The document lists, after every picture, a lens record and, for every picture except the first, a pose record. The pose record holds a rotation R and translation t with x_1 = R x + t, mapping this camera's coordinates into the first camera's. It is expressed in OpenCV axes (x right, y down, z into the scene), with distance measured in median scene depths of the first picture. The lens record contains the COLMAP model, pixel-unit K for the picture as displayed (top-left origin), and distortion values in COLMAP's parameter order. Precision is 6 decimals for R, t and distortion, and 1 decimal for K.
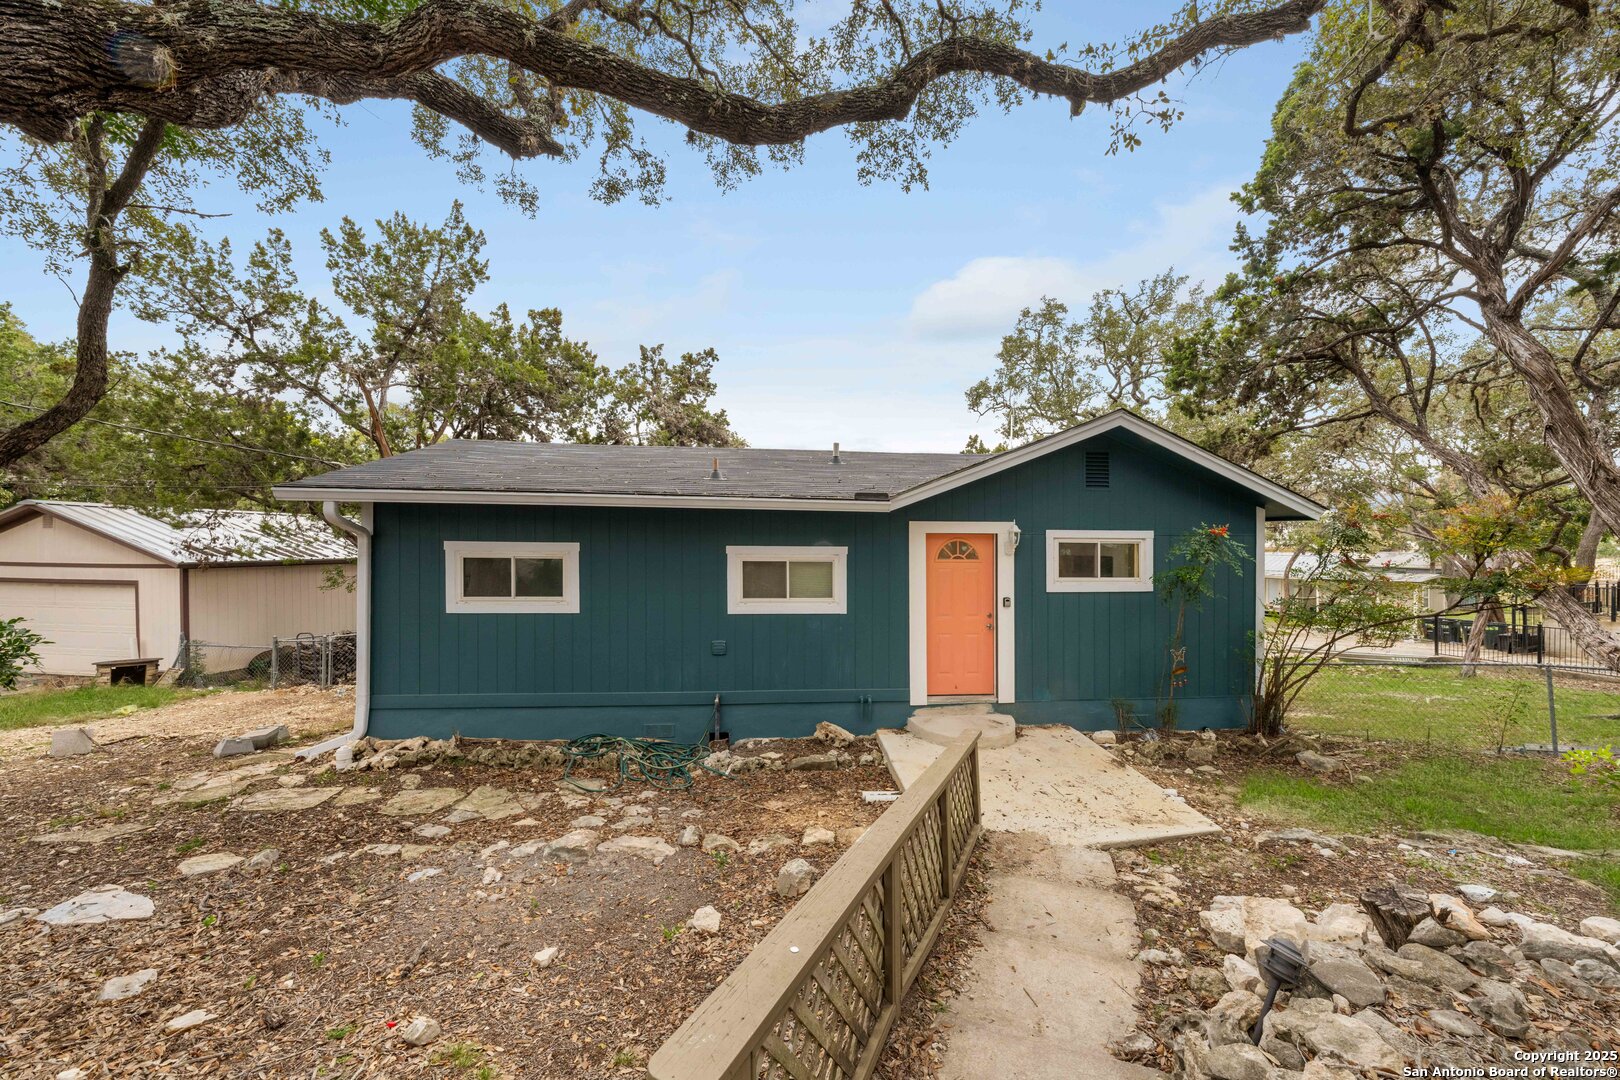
lens RADIAL K [[558.9, 0, 832.2], [0, 558.9, 576.0], [0, 0, 1]] dist [-0.004596, -0.000083]
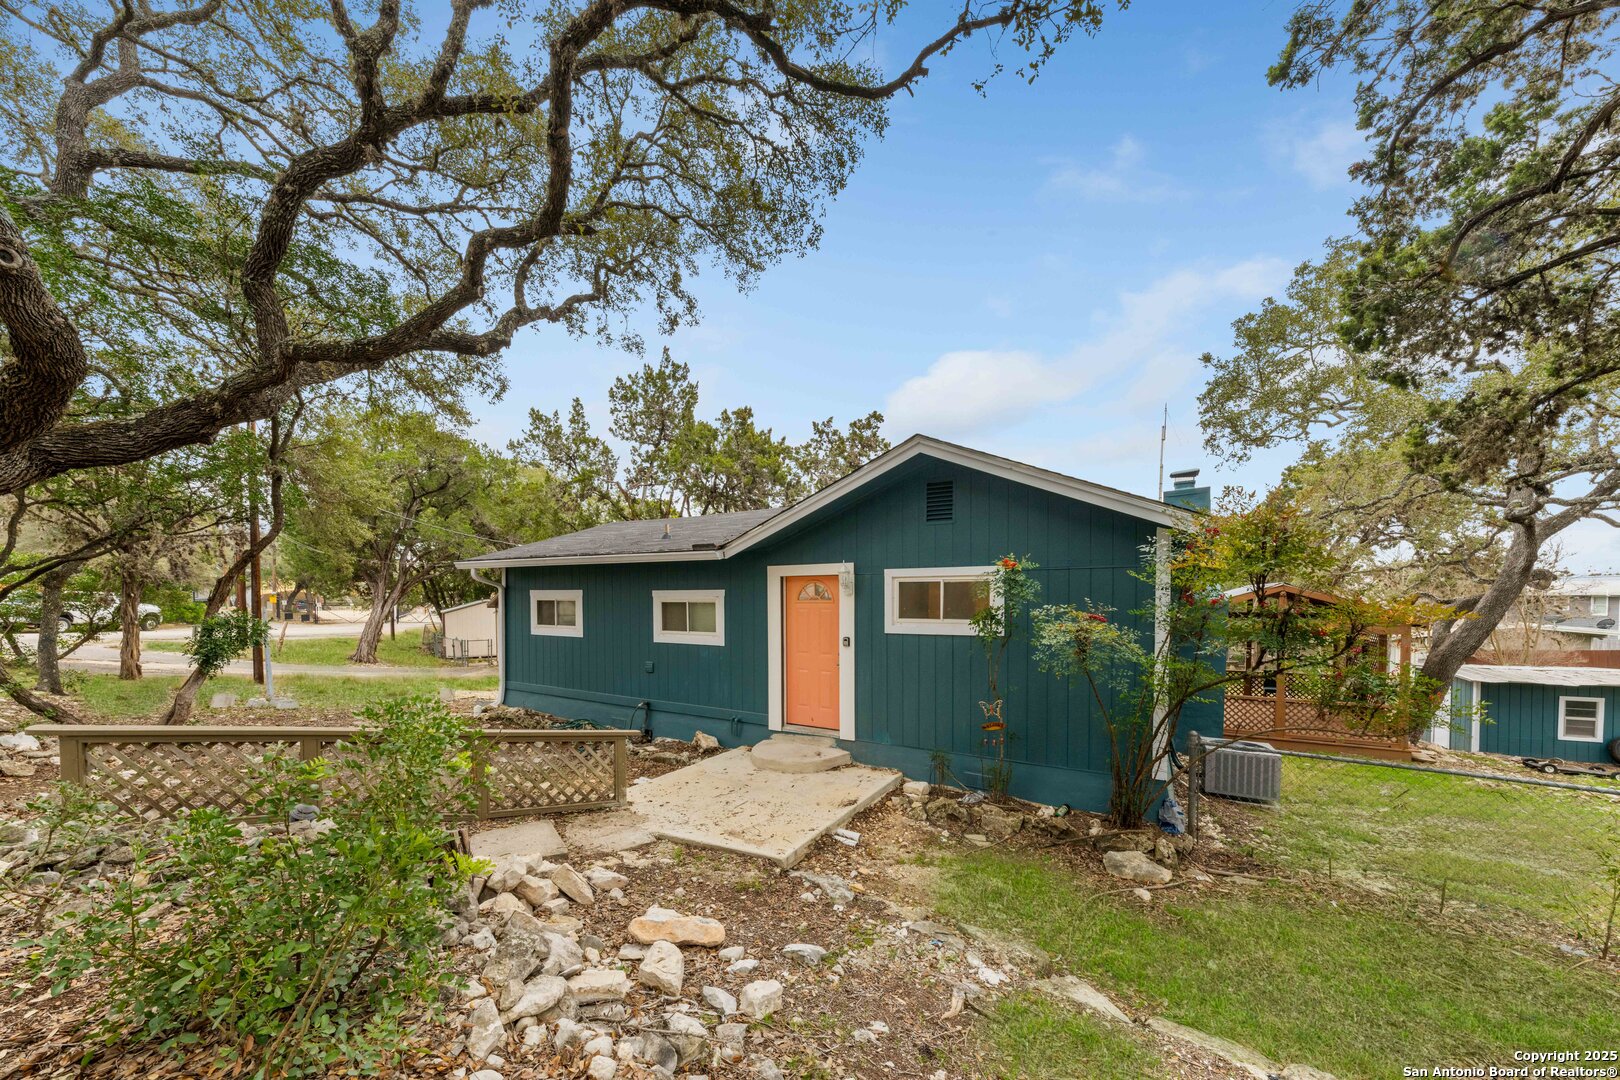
lens RADIAL K [[558.9, 0, 838.1], [0, 558.9, 646.6], [0, 0, 1]] dist [-0.004596, -0.000083]
pose [[0.823784, 0.040420, -0.565461, 0.894039], [-0.022131, 0.998988, 0.039167, 0.016473], [0.566472, -0.019751, 0.823844, 0.149871]]
